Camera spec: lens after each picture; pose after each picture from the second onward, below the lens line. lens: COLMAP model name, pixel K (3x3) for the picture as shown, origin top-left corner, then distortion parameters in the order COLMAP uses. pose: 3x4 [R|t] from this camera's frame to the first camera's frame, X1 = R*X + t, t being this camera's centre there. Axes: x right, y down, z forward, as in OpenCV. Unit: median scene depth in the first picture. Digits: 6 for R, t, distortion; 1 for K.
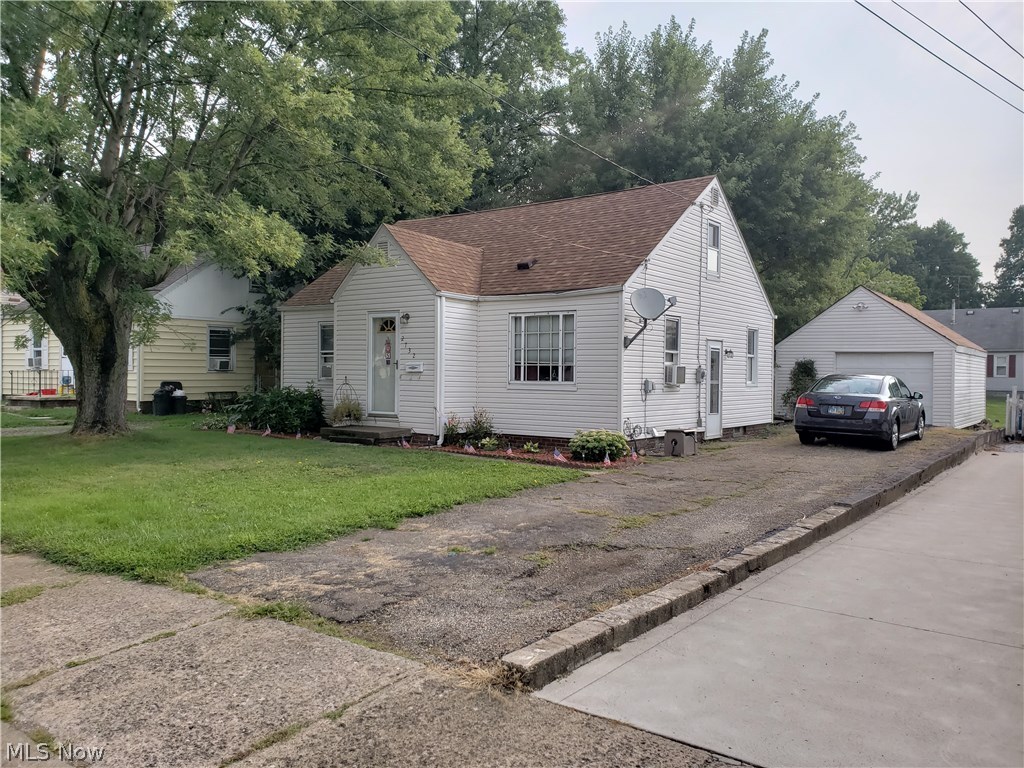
lens RADIAL K [[805.1, 0, 514.8], [0, 805.1, 385.5], [0, 0, 1]] dist [0.023235, -0.014041]
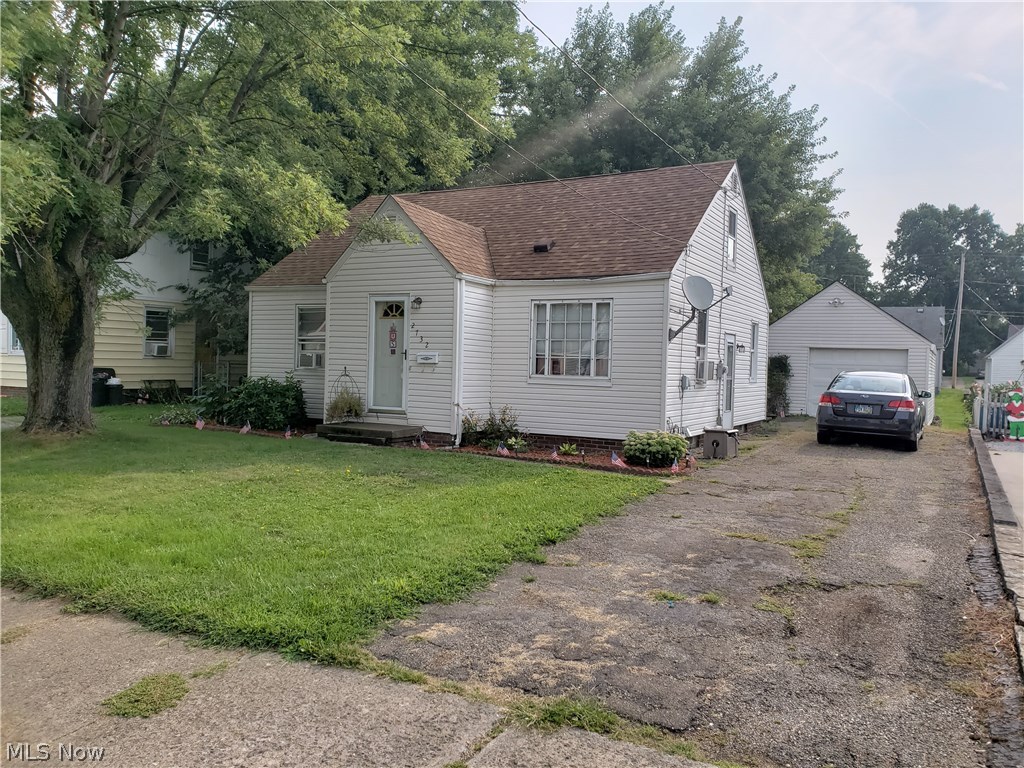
lens RADIAL K [[805.1, 0, 511.4], [0, 805.1, 376.5], [0, 0, 1]] dist [0.023235, -0.014041]
pose [[0.991759, 0.013007, 0.127453, -0.146650], [-0.013403, 0.999908, 0.002248, -0.005252], [-0.127412, -0.003938, 0.991842, 0.103656]]
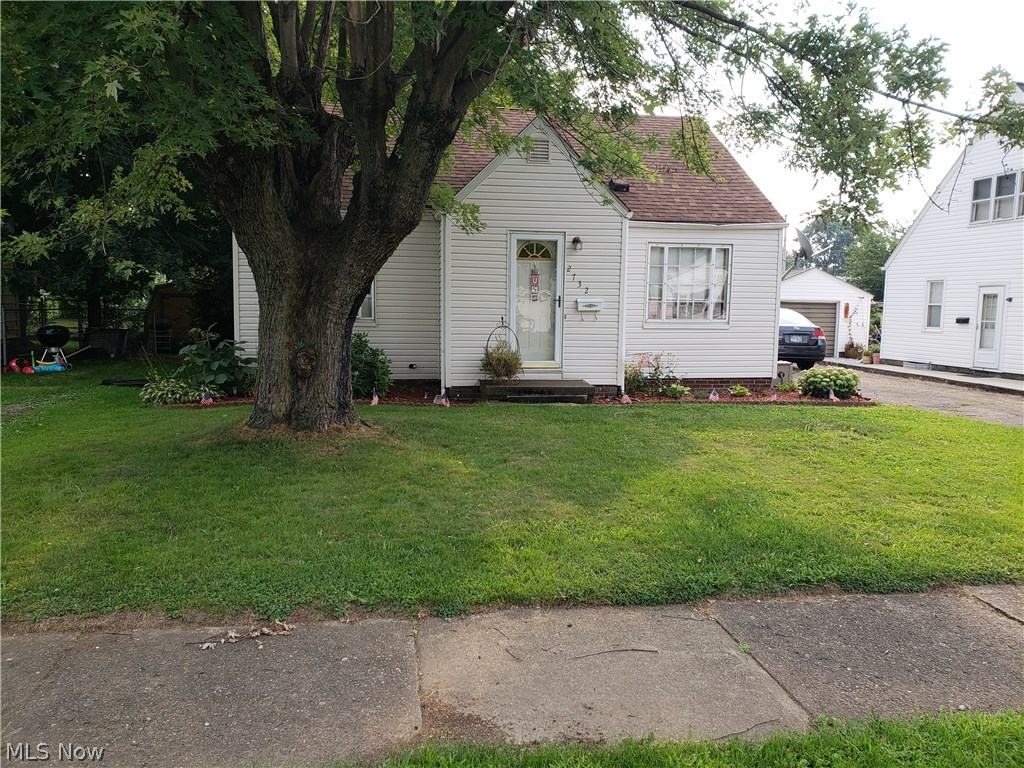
lens RADIAL K [[805.1, 0, 510.4], [0, 805.1, 388.9], [0, 0, 1]] dist [0.023235, -0.014041]
pose [[0.708205, -0.079245, 0.701546, -0.765631], [0.007157, 0.994435, 0.105104, -0.024215], [-0.705971, -0.069414, 0.704831, 0.476576]]
